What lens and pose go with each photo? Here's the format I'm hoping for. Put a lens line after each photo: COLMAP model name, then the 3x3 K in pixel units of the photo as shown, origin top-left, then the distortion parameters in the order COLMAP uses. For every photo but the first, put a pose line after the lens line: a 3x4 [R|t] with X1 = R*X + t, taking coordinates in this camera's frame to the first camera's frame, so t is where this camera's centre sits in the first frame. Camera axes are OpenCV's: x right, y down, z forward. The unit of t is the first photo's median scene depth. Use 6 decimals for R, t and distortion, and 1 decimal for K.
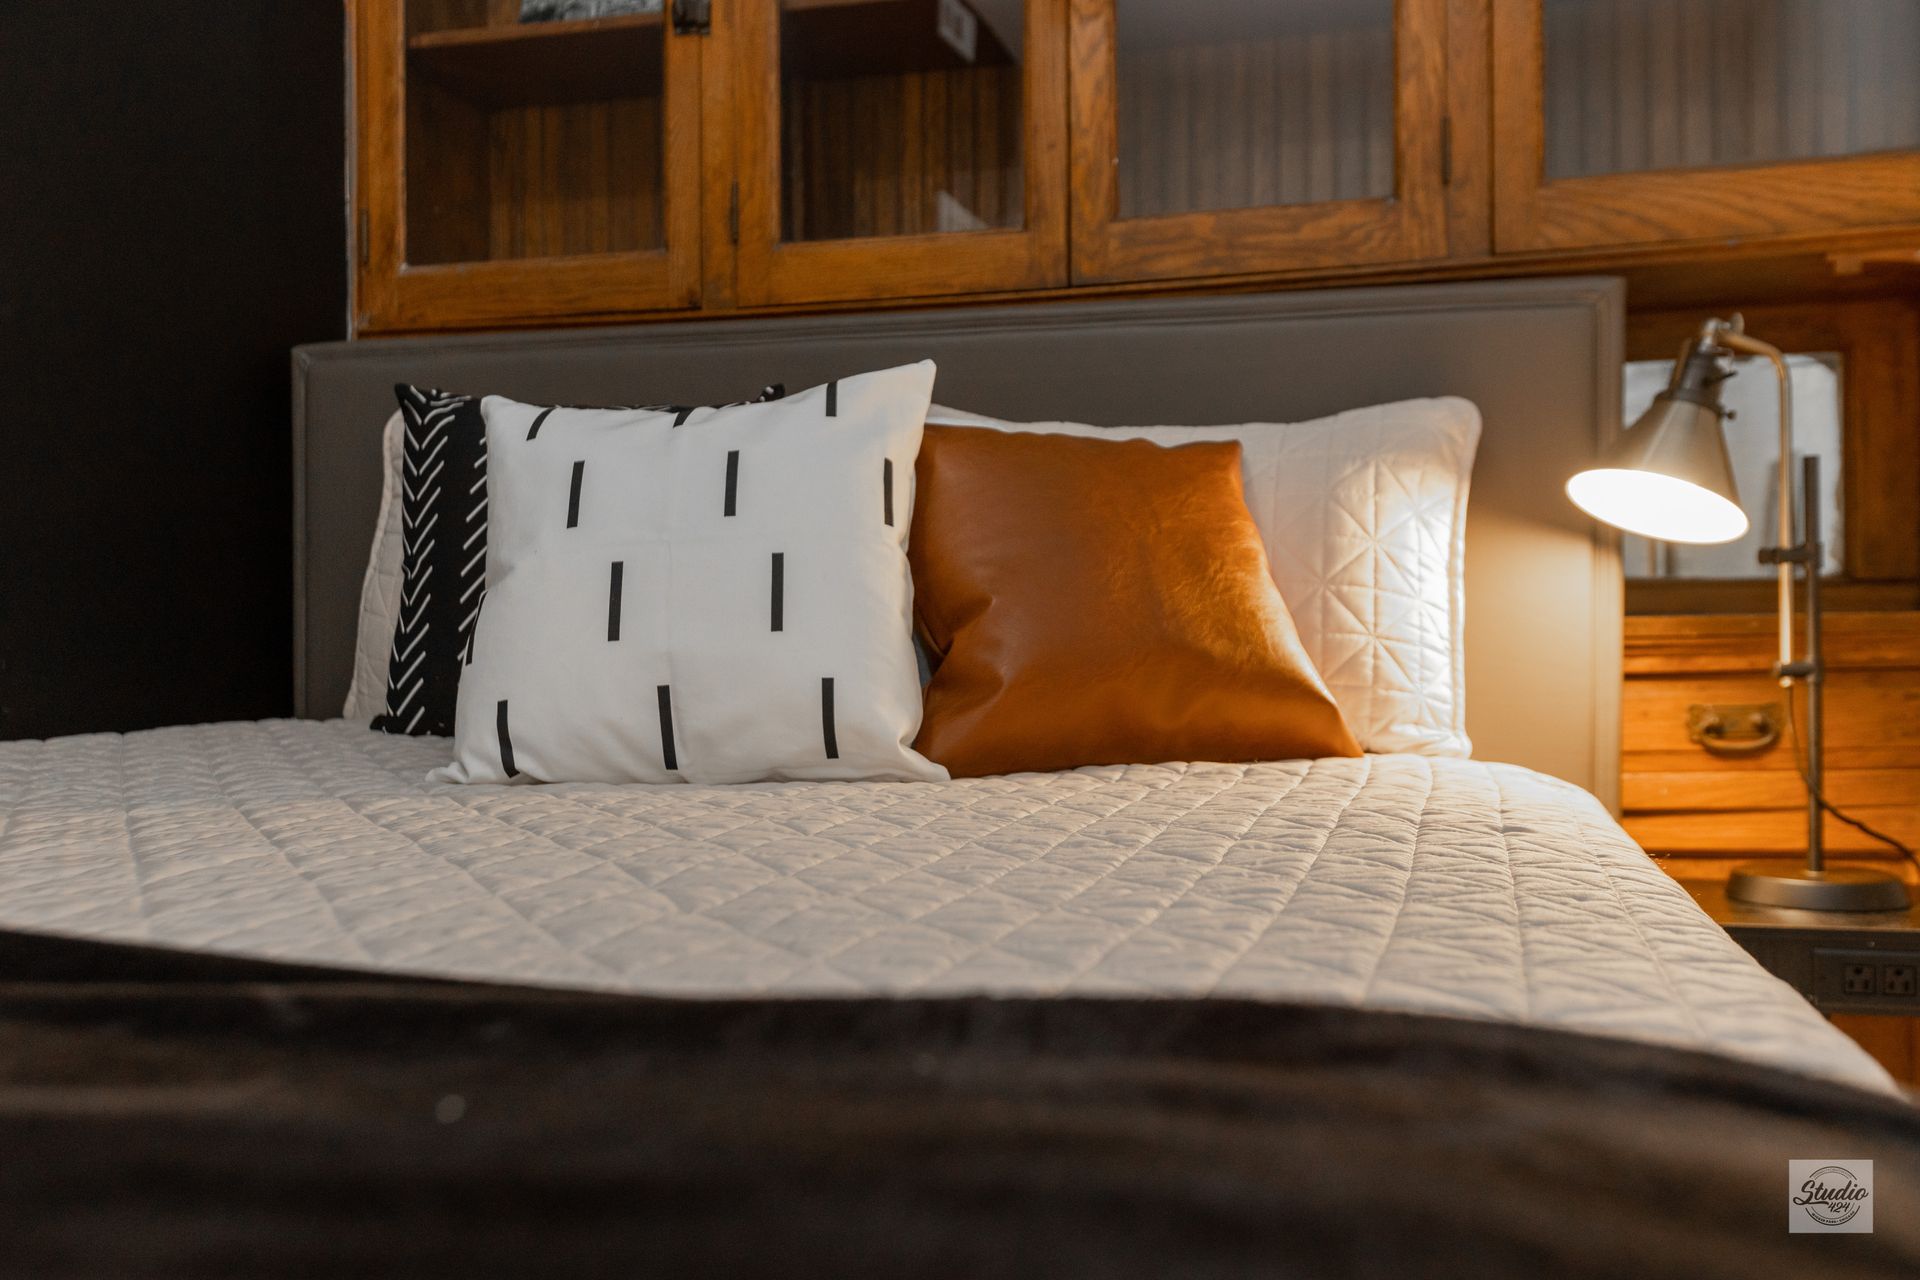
lens RADIAL K [[1620.4, 0, 1004.7], [0, 1620.4, 640.5], [0, 0, 1]] dist [-0.041811, 0.007207]
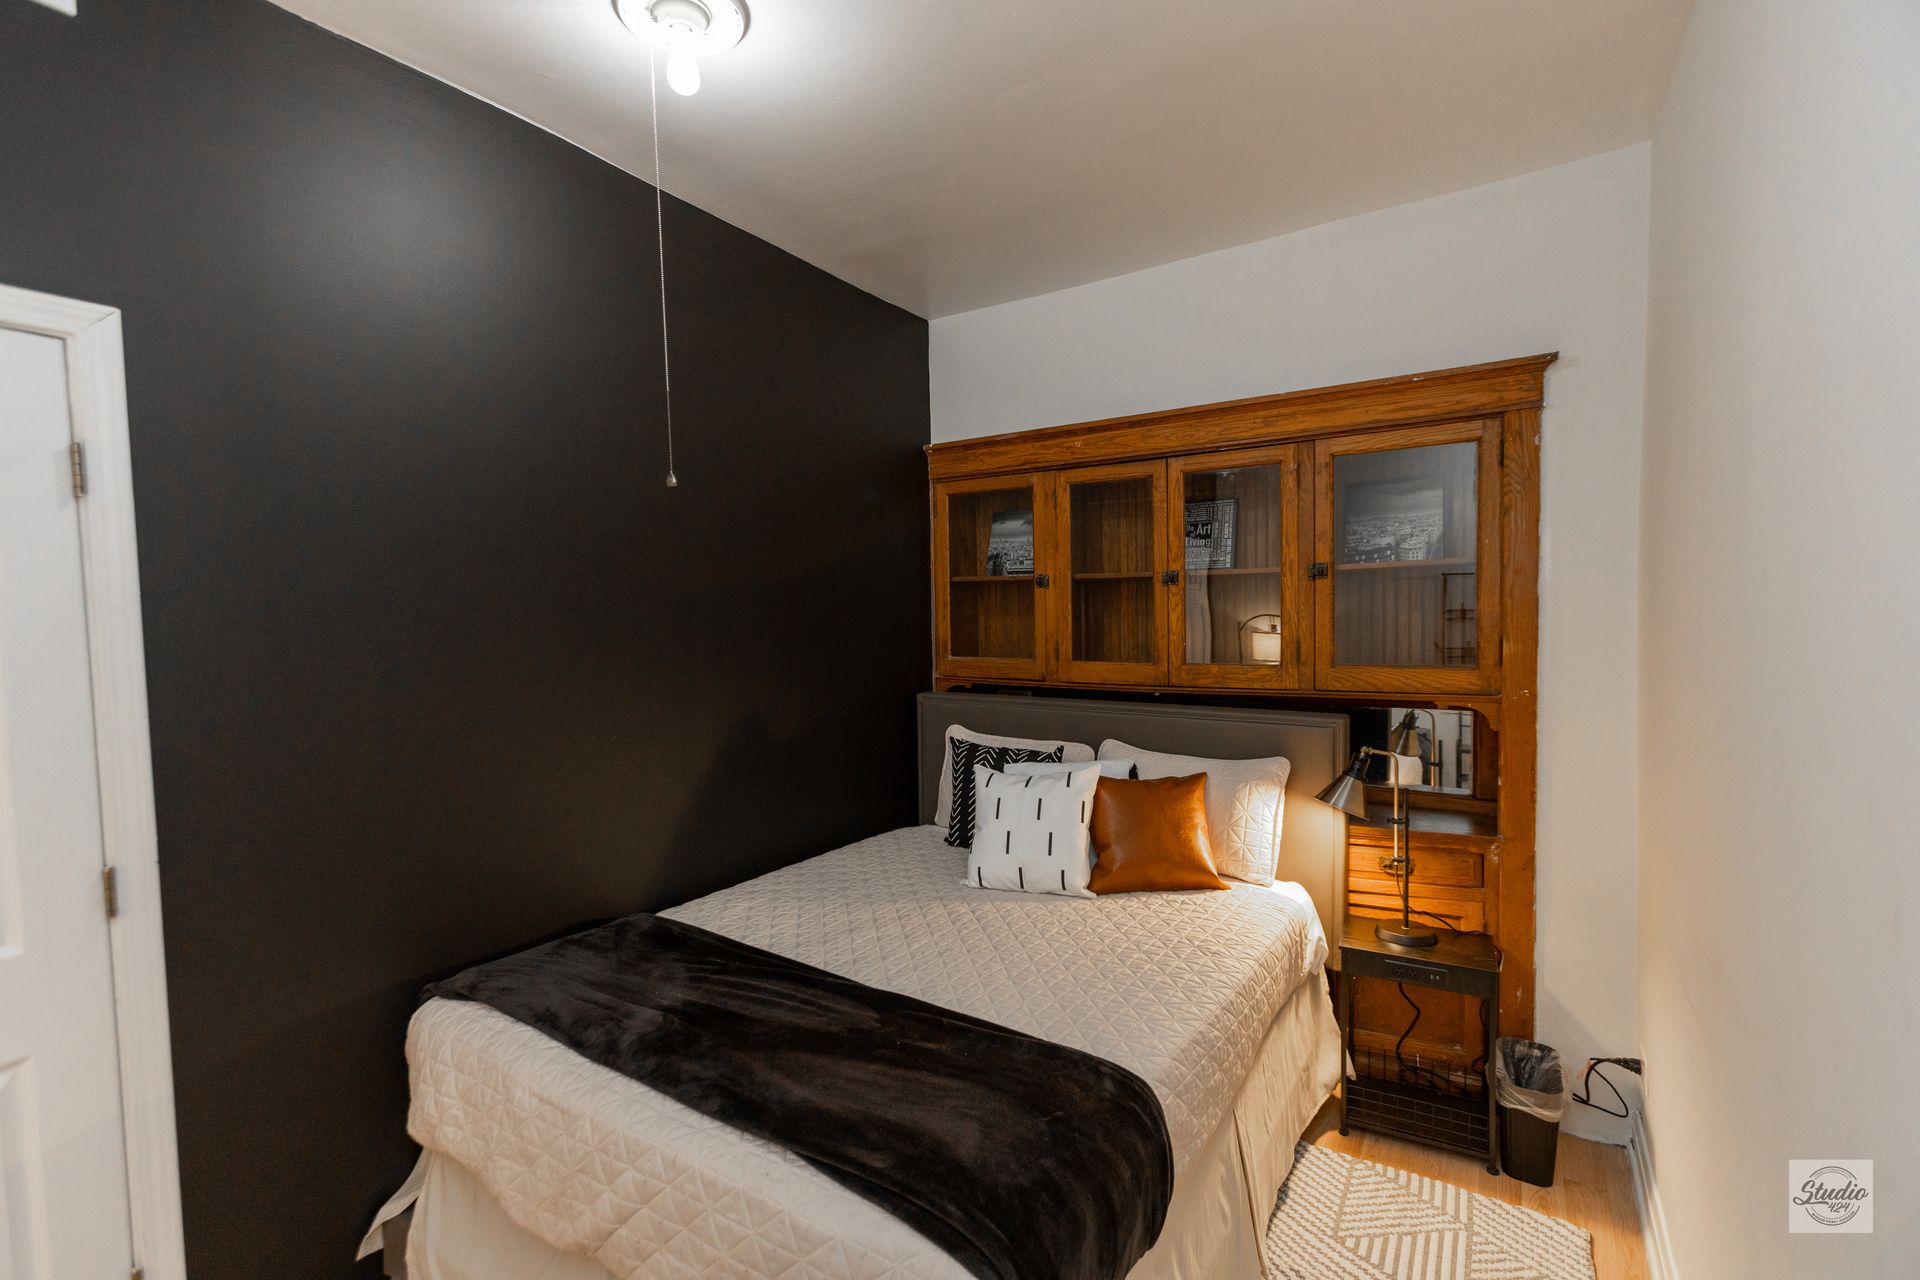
lens RADIAL K [[863.5, 0, 960.0], [0, 863.5, 640.0], [0, 0, 1]] dist [-0.084795, 0.032907]
pose [[0.943718, 0.006913, -0.330678, 0.244772], [0.003316, 0.999534, 0.030358, -0.438088], [0.330734, -0.029746, 0.943255, -0.713445]]
